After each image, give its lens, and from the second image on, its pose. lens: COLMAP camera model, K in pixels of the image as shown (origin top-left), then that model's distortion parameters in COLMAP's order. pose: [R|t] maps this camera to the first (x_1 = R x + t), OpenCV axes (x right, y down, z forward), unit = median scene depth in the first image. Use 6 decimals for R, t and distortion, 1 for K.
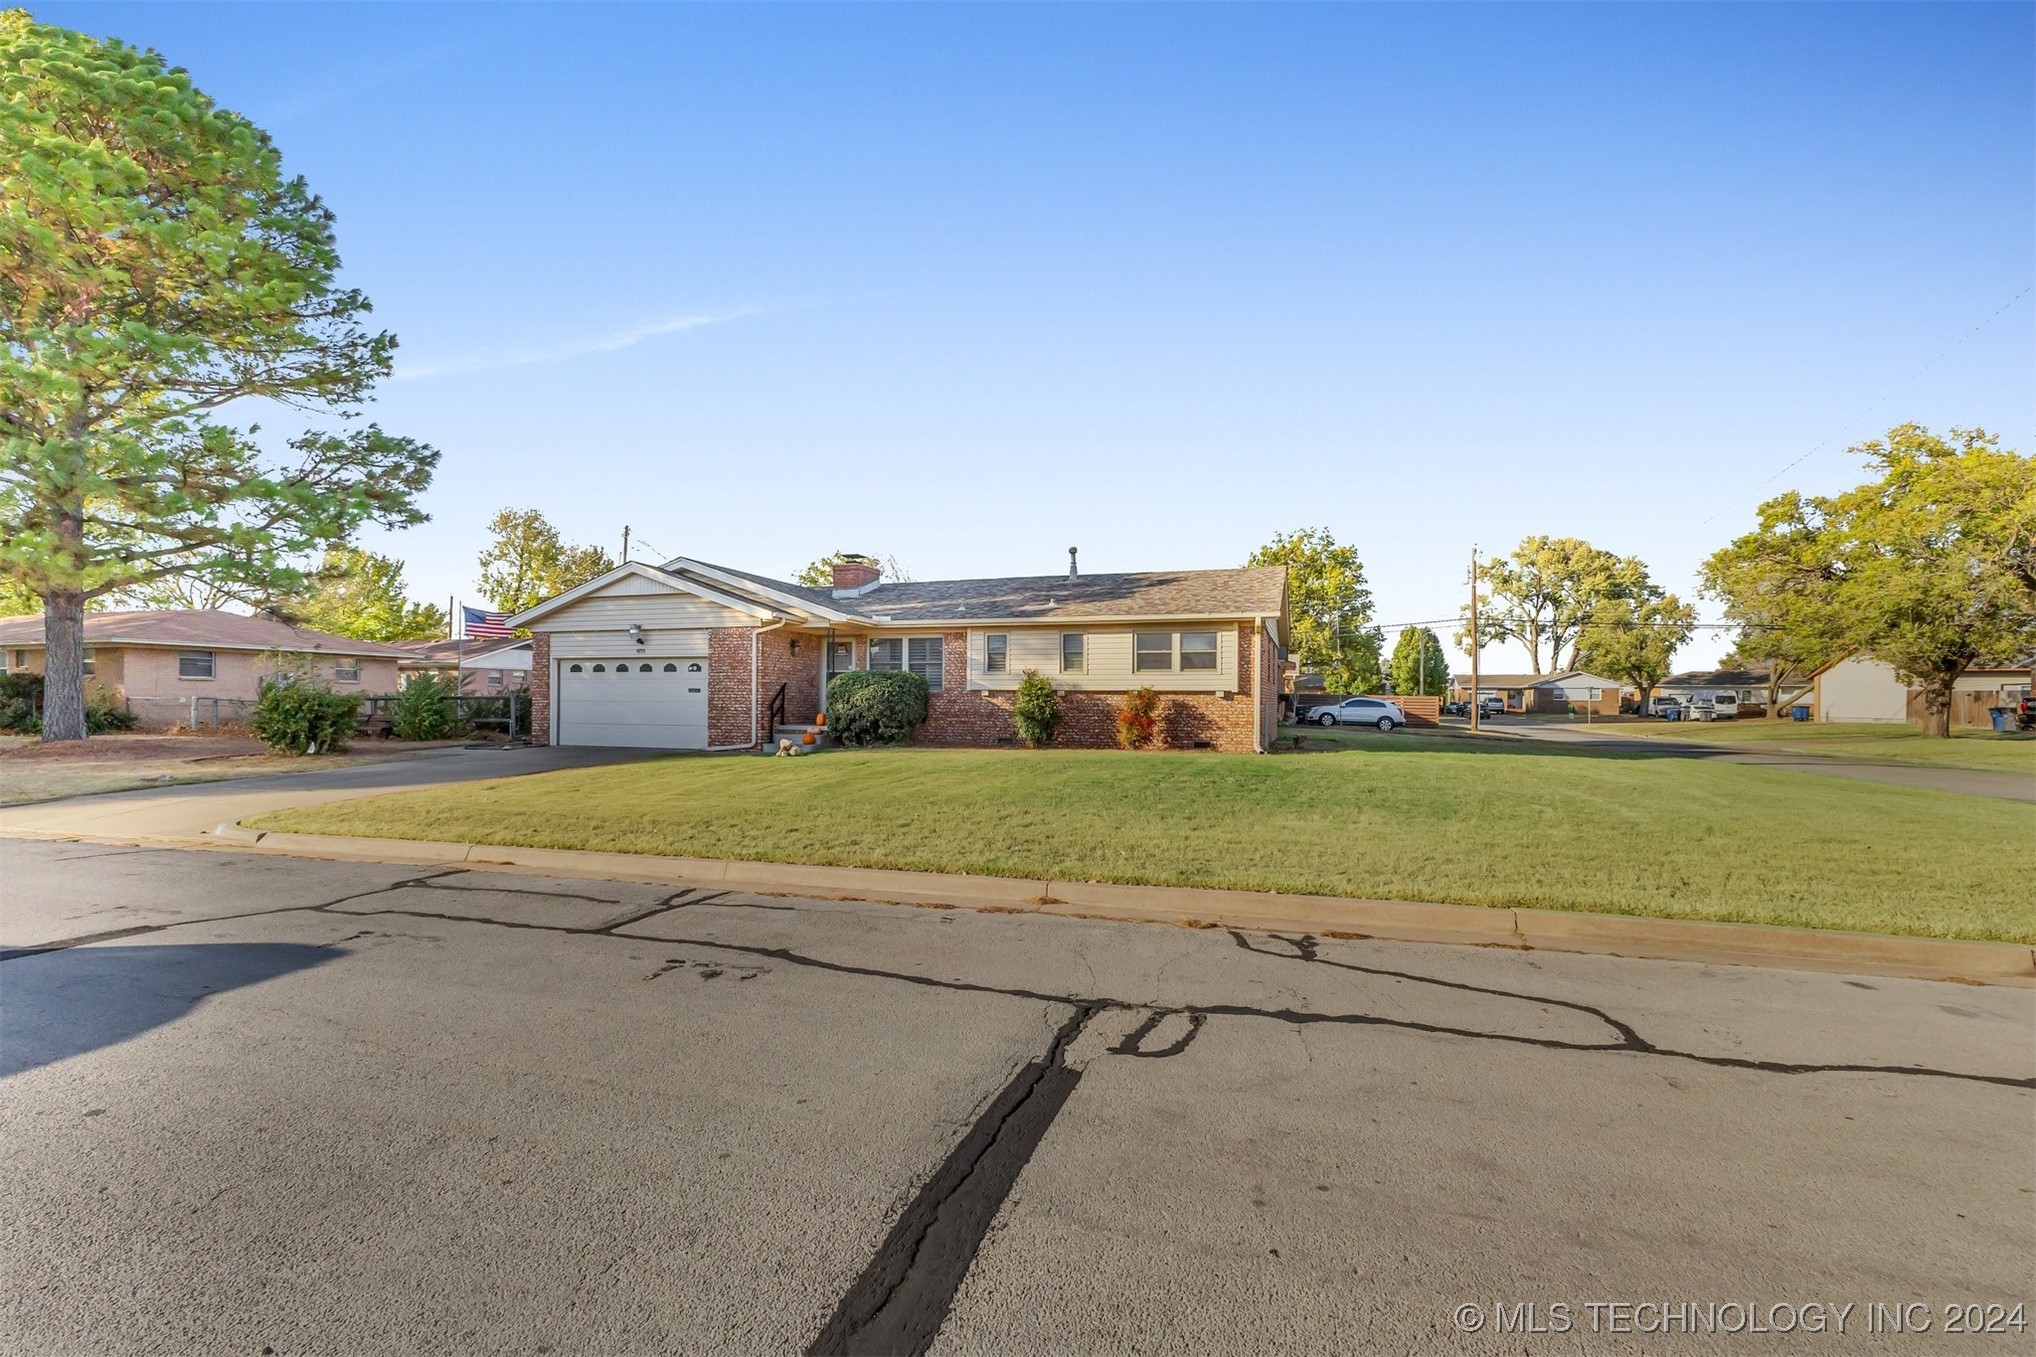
lens RADIAL K [[888.4, 0, 1007.1], [0, 888.4, 698.0], [0, 0, 1]] dist [0.014269, -0.000175]
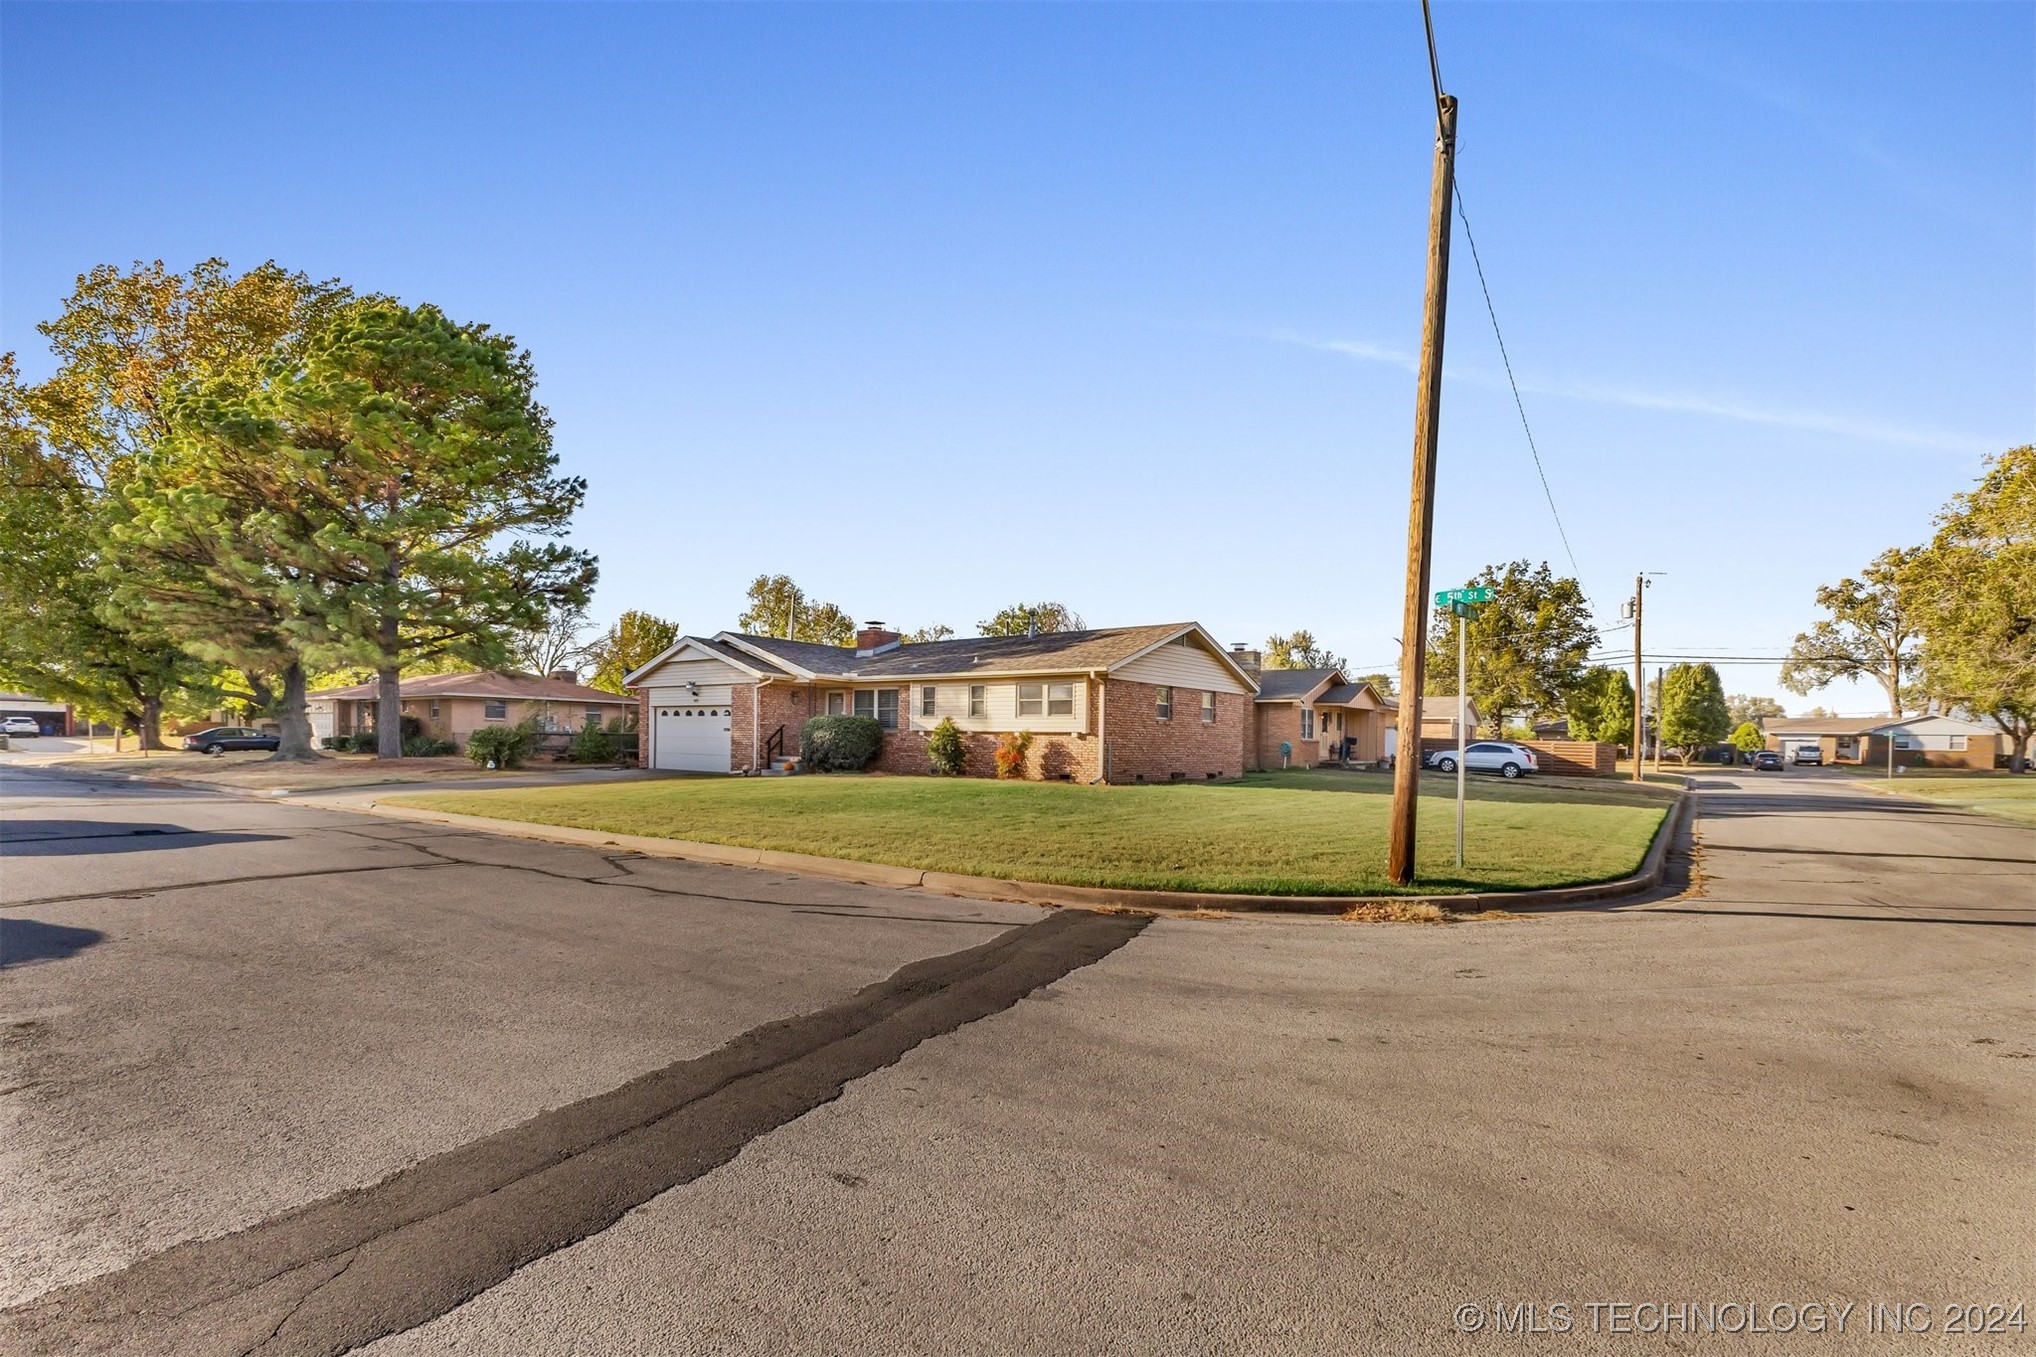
lens RADIAL K [[913.1, 0, 988.0], [0, 913.1, 734.3], [0, 0, 1]] dist [-0.003474, -0.000231]
pose [[0.946017, 0.007294, -0.324034, 0.479097], [-0.009489, 0.999941, -0.005193, 0.002218], [0.323977, 0.007987, 0.946031, -0.190807]]
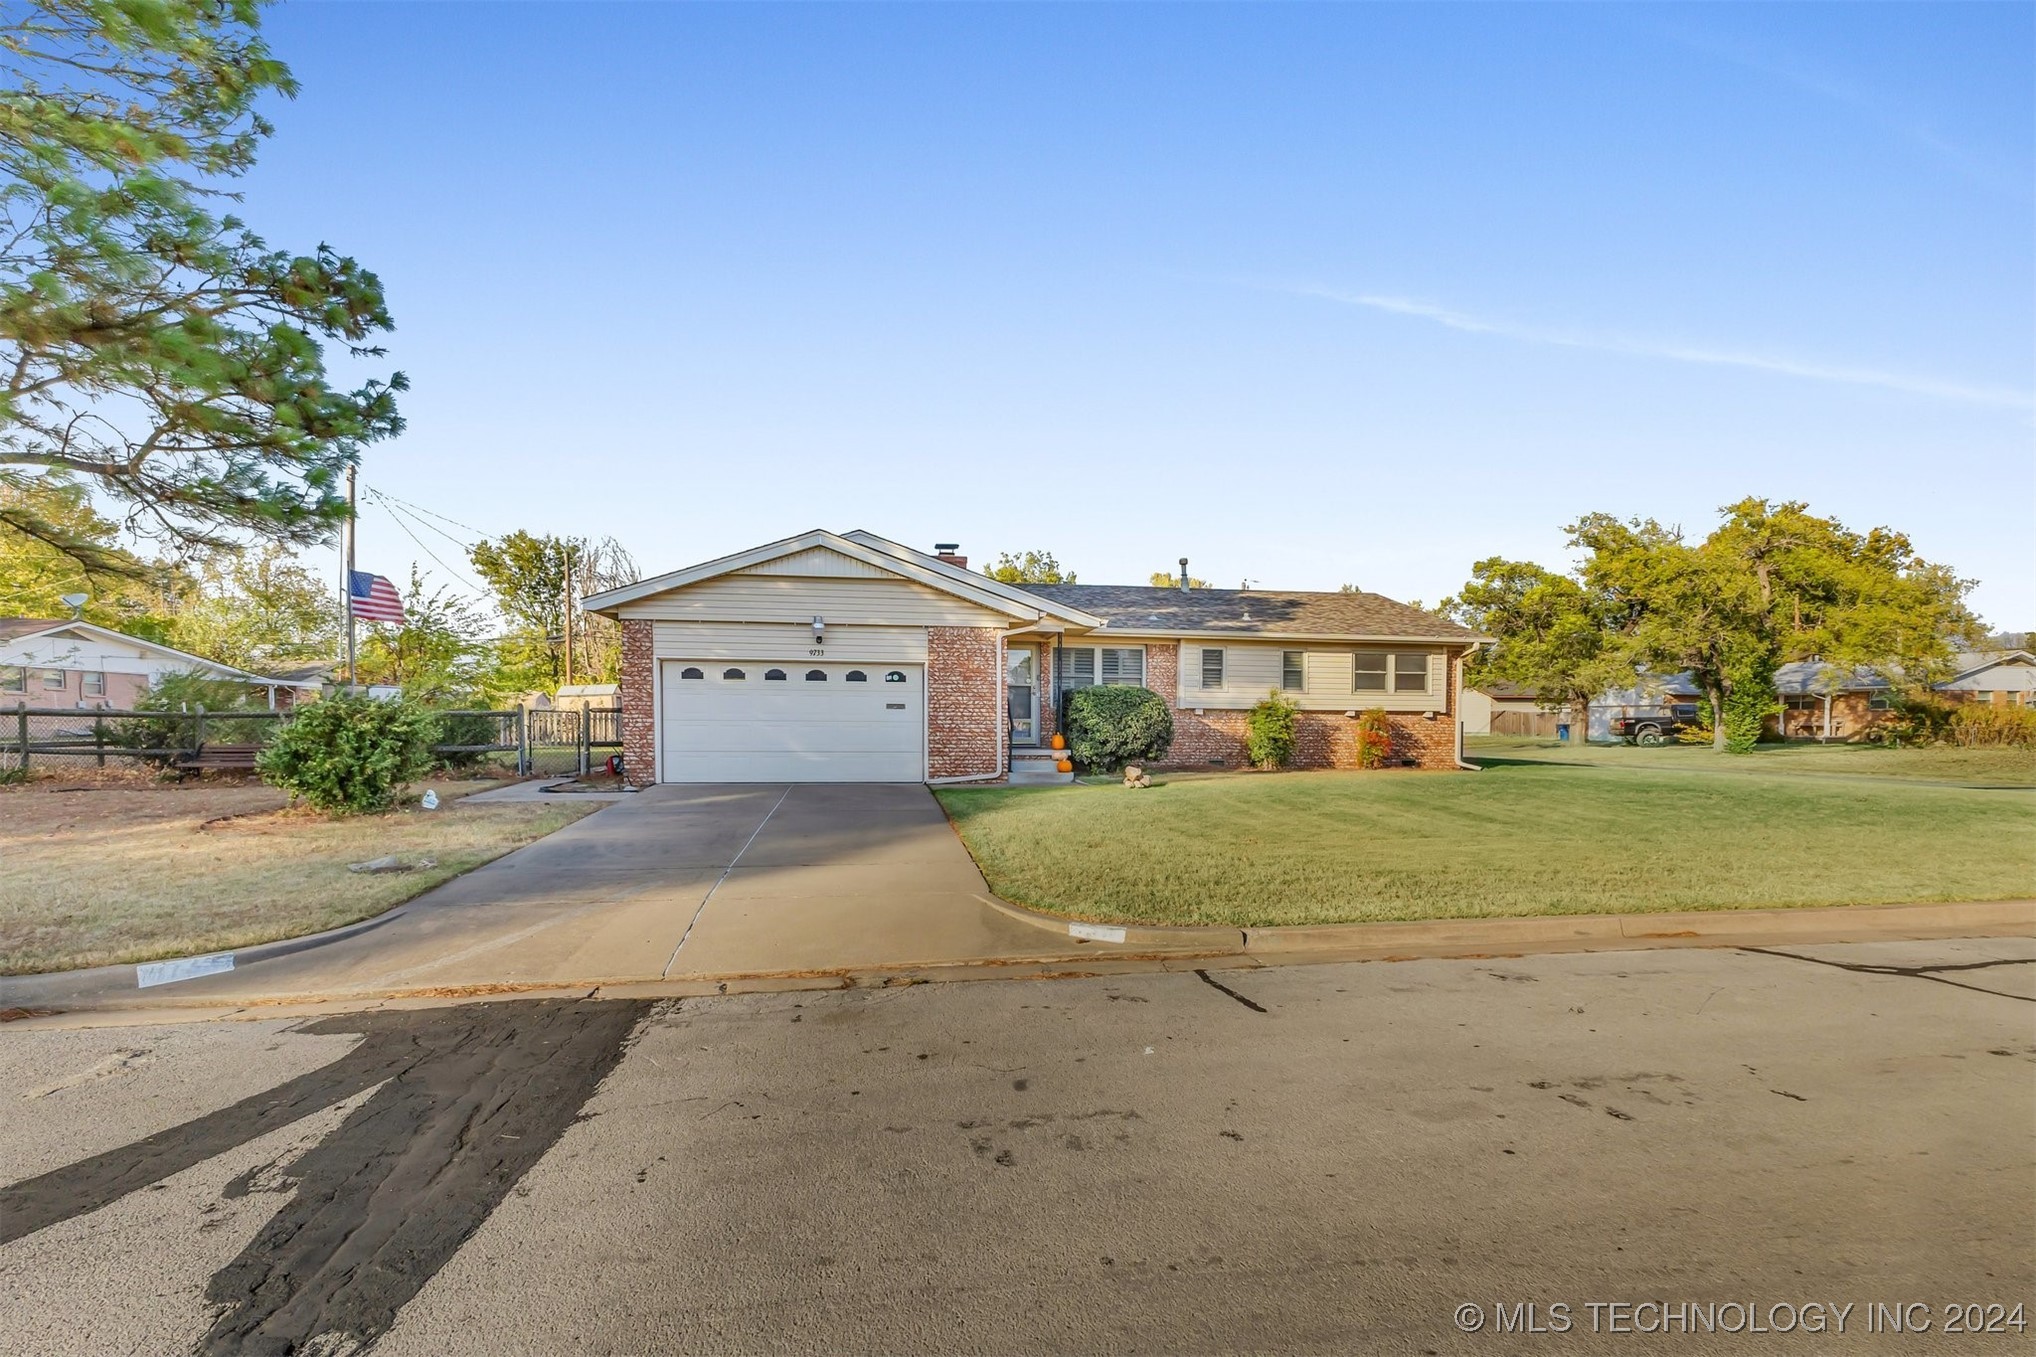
lens RADIAL K [[916.0, 0, 1022.1], [0, 916.0, 764.5], [0, 0, 1]] dist [0.014445, -0.000601]
pose [[0.879331, -0.021616, 0.475720, -0.635396], [-0.003952, 0.998604, 0.052680, -0.000553], [-0.476194, -0.048203, 0.878018, 0.246909]]
